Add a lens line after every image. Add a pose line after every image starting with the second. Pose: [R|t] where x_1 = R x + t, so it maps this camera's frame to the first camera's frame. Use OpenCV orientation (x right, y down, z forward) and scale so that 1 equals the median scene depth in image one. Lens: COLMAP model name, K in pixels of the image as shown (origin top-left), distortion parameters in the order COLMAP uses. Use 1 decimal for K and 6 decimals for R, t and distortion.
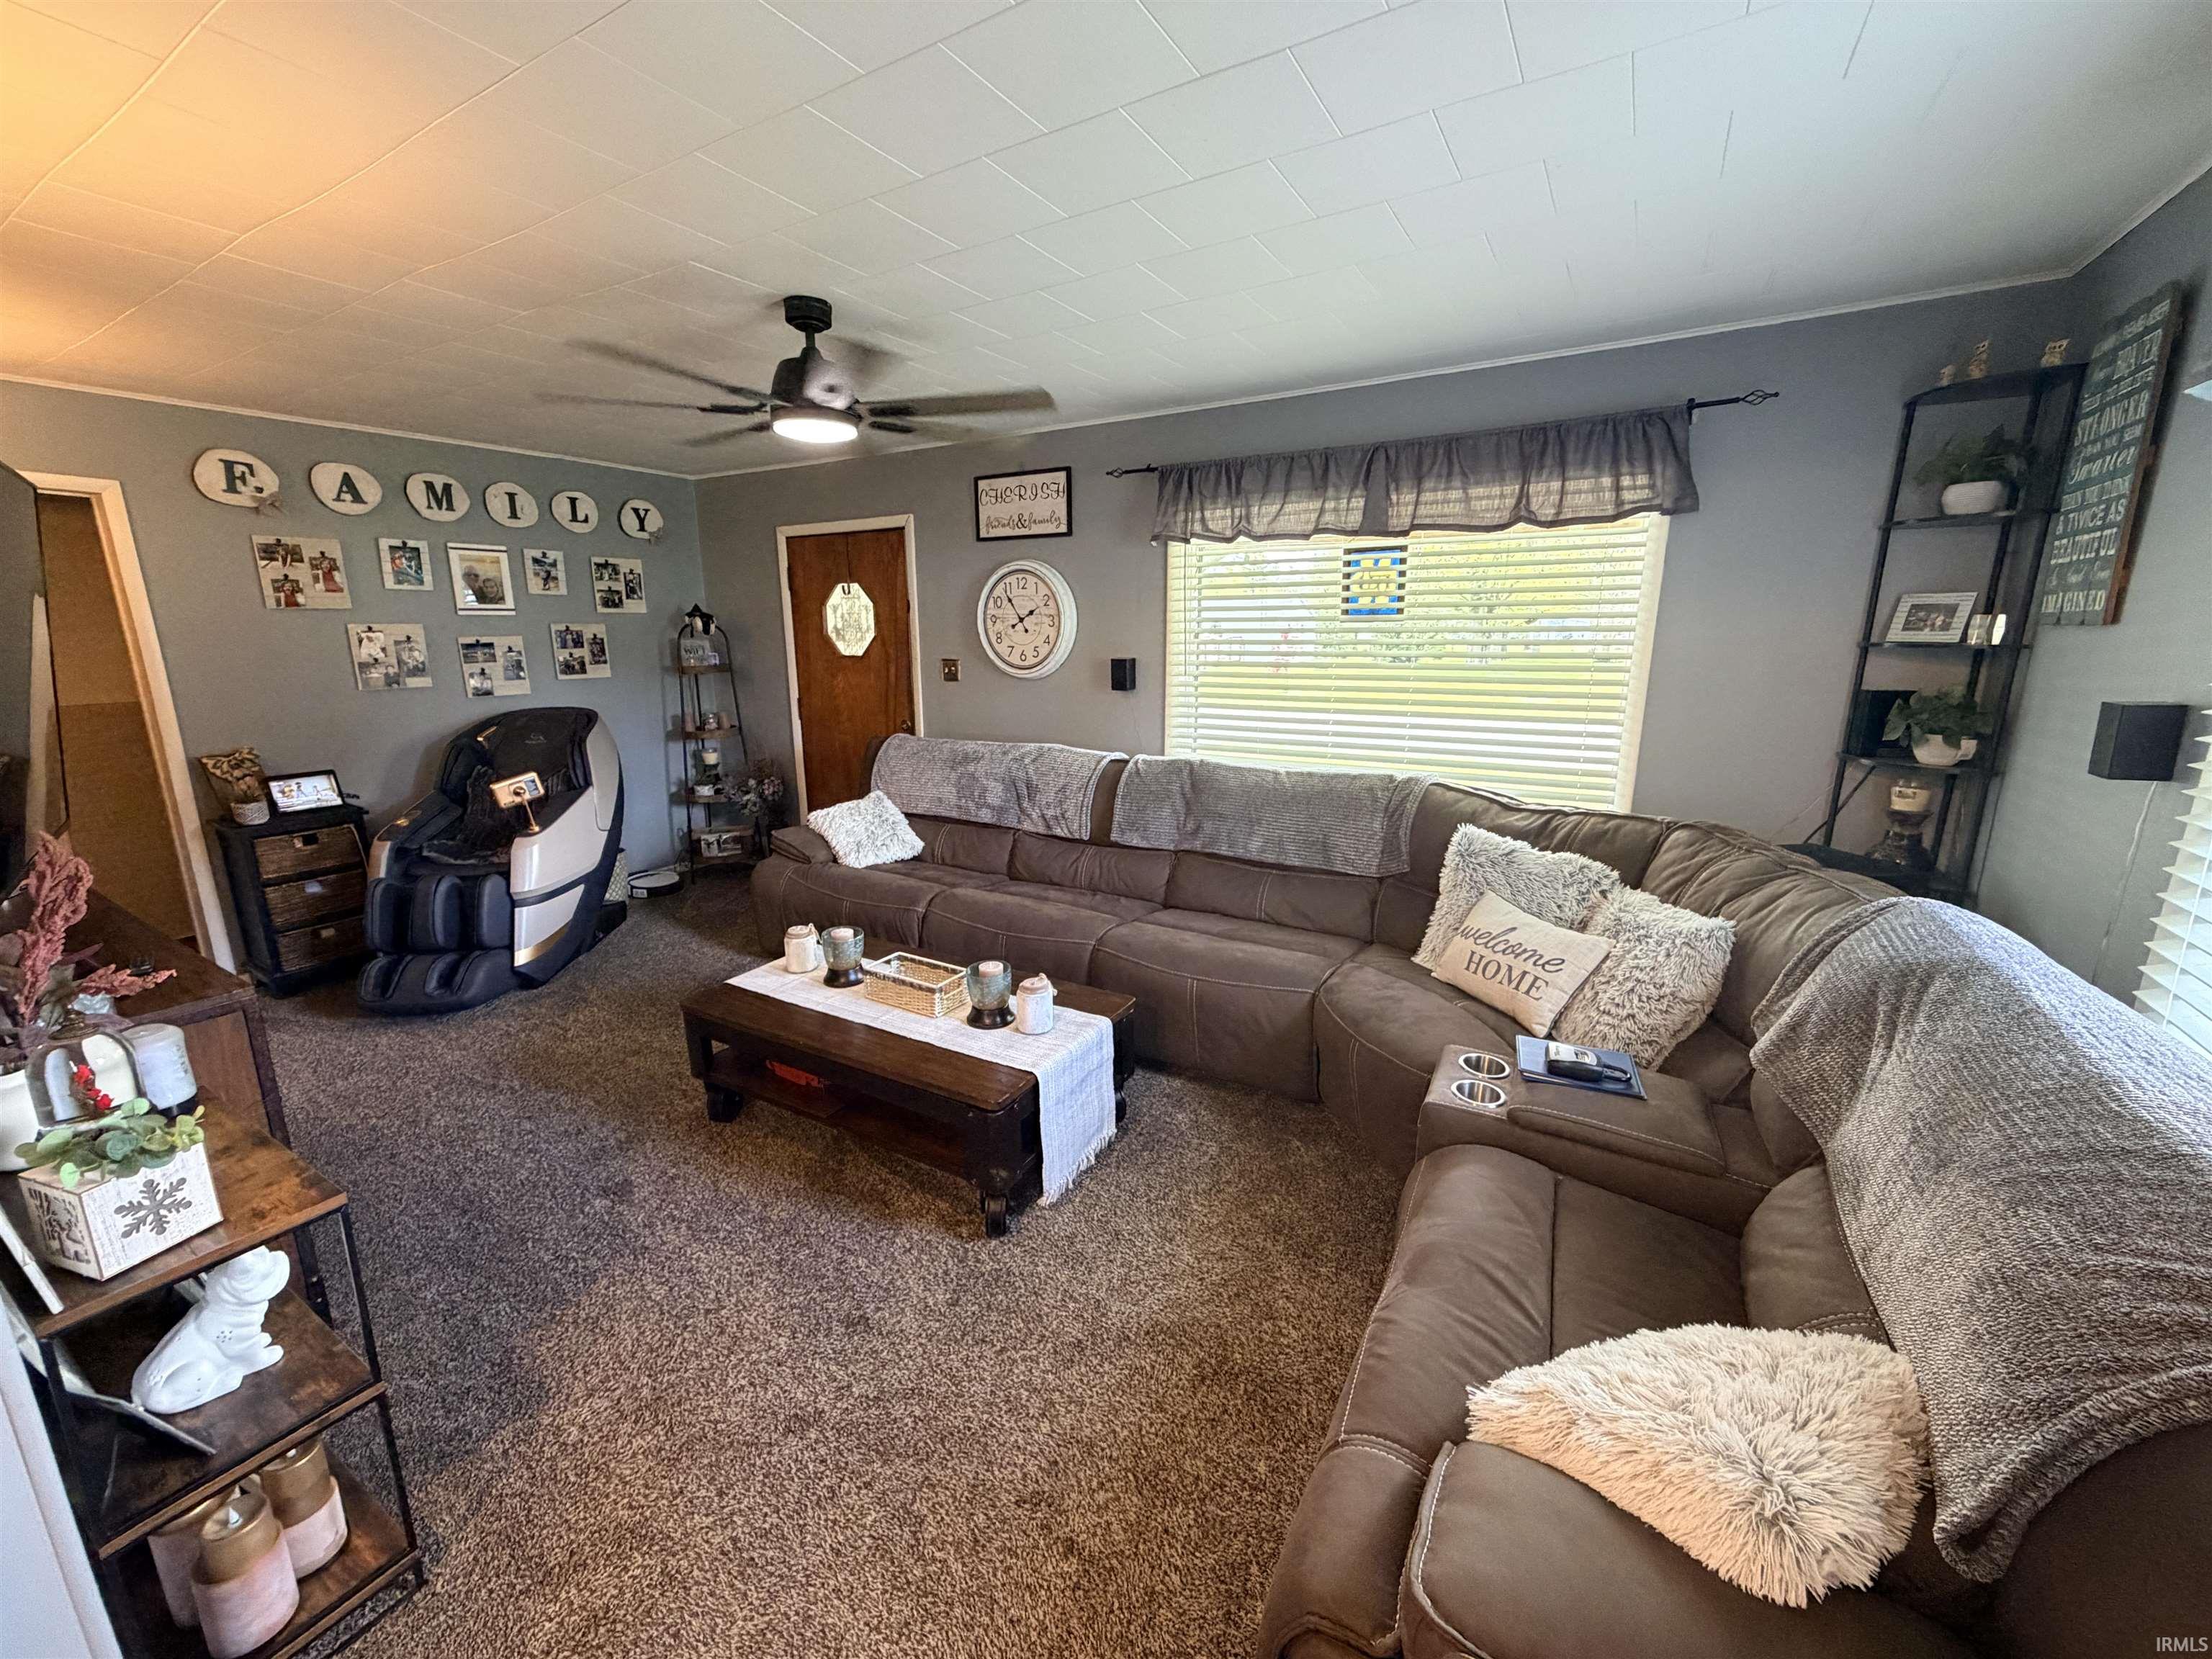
lens RADIAL K [[881.2, 0, 1093.0], [0, 881.2, 825.1], [0, 0, 1]] dist [-0.000072, -0.000181]
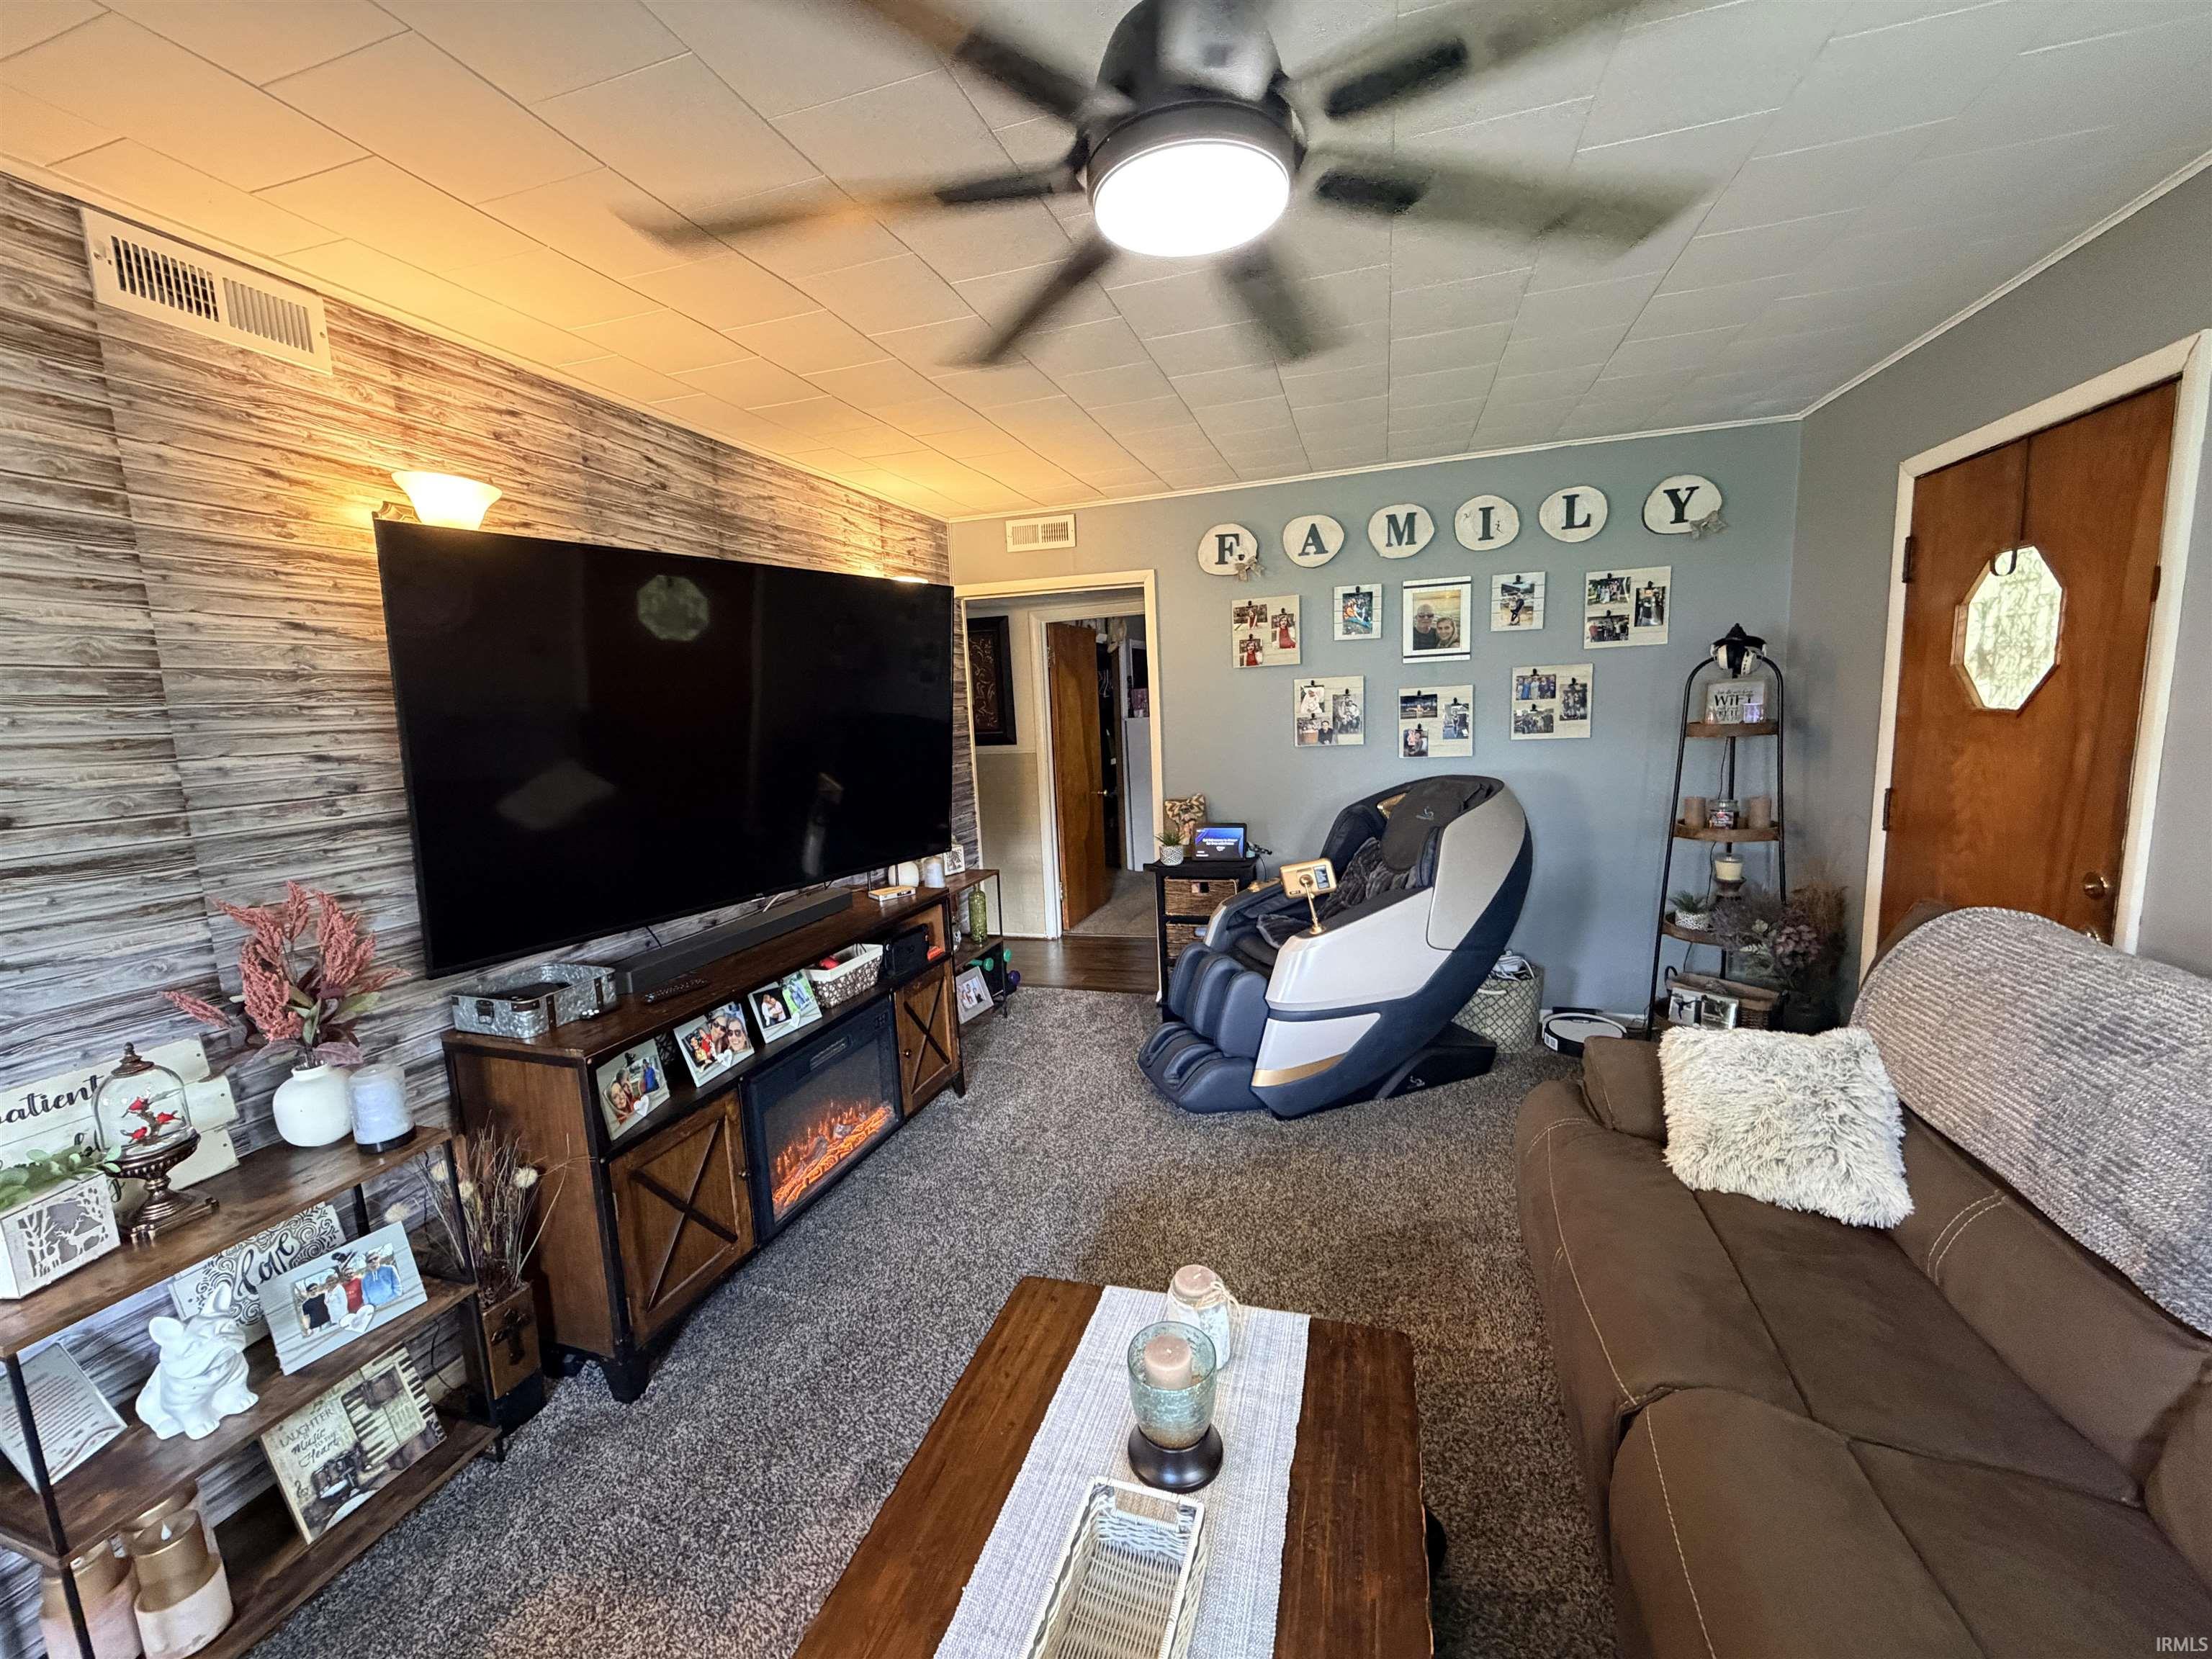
lens RADIAL K [[881.2, 0, 1104.4], [0, 881.2, 829.6], [0, 0, 1]] dist [-0.000072, -0.000181]
pose [[0.238367, 0.136297, -0.961564, 0.069455], [-0.168372, 0.980909, 0.097300, -0.117115], [0.956469, 0.138708, 0.256765, 0.536980]]
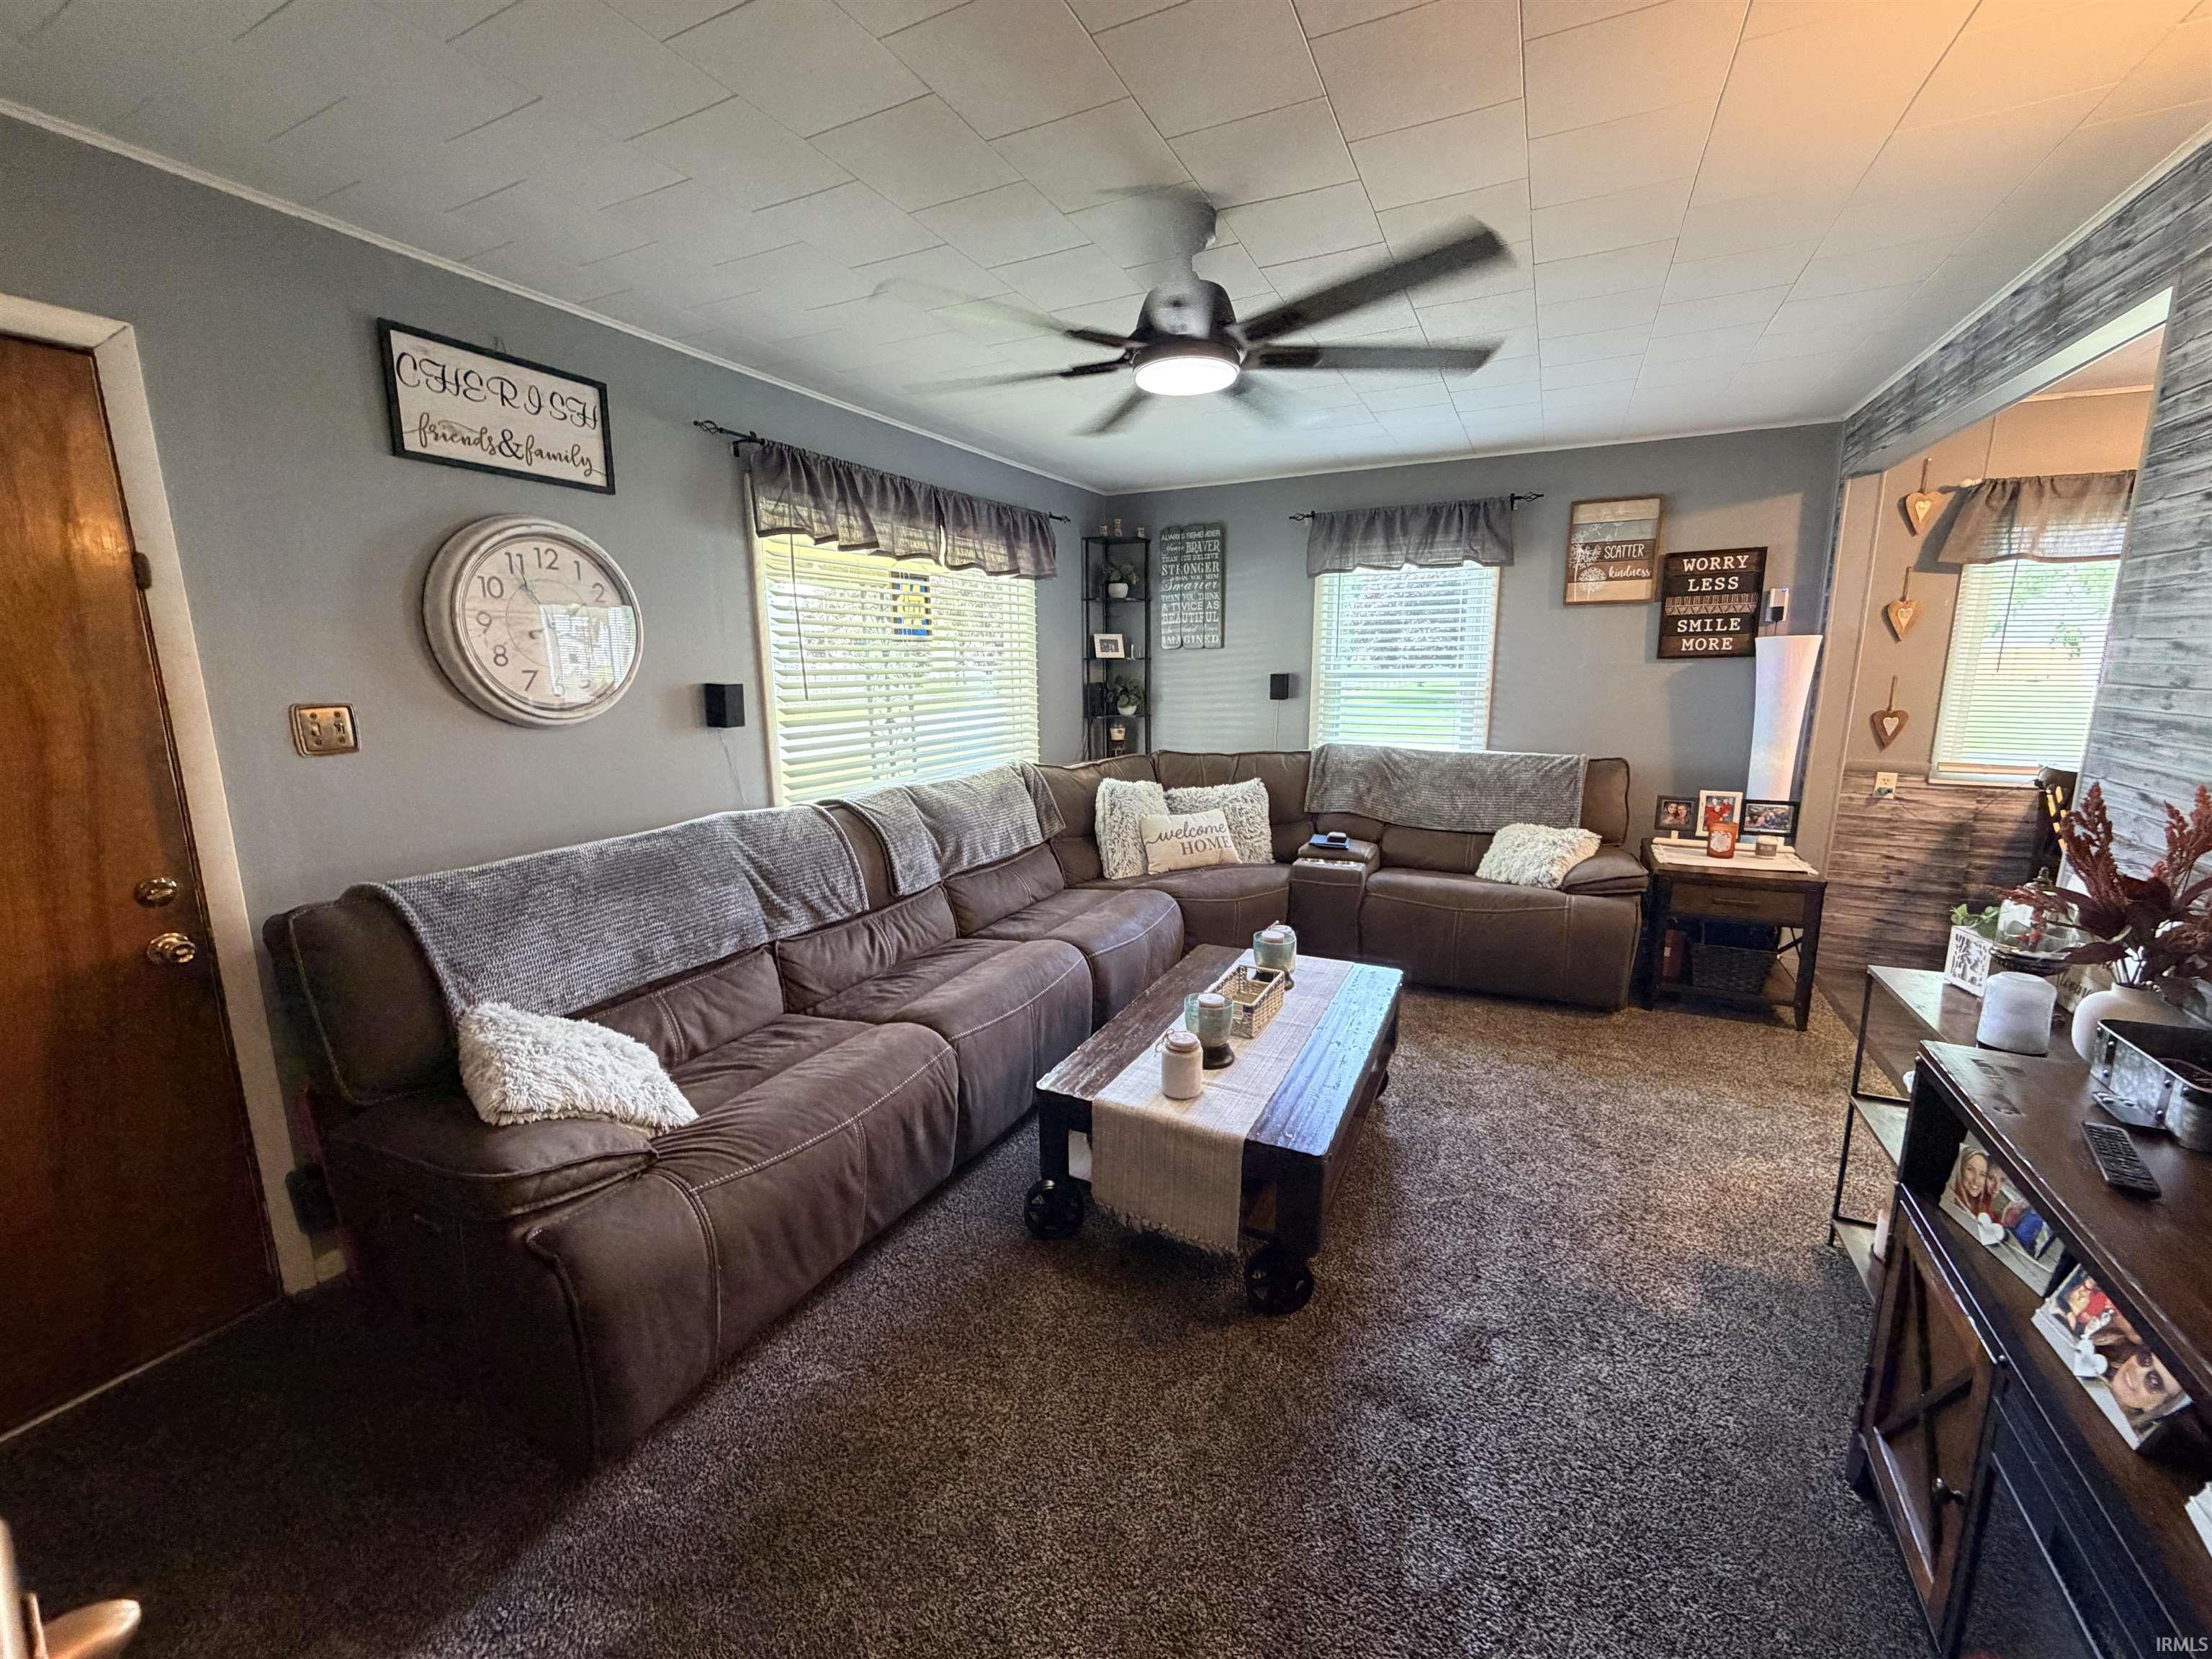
lens RADIAL K [[881.2, 0, 1116.8], [0, 881.2, 817.3], [0, 0, 1]] dist [-0.000072, -0.000181]
pose [[-0.079515, -0.169029, 0.982398, -0.694834], [0.225775, 0.956854, 0.182908, -0.138083], [-0.970929, 0.236345, -0.037922, 0.712156]]
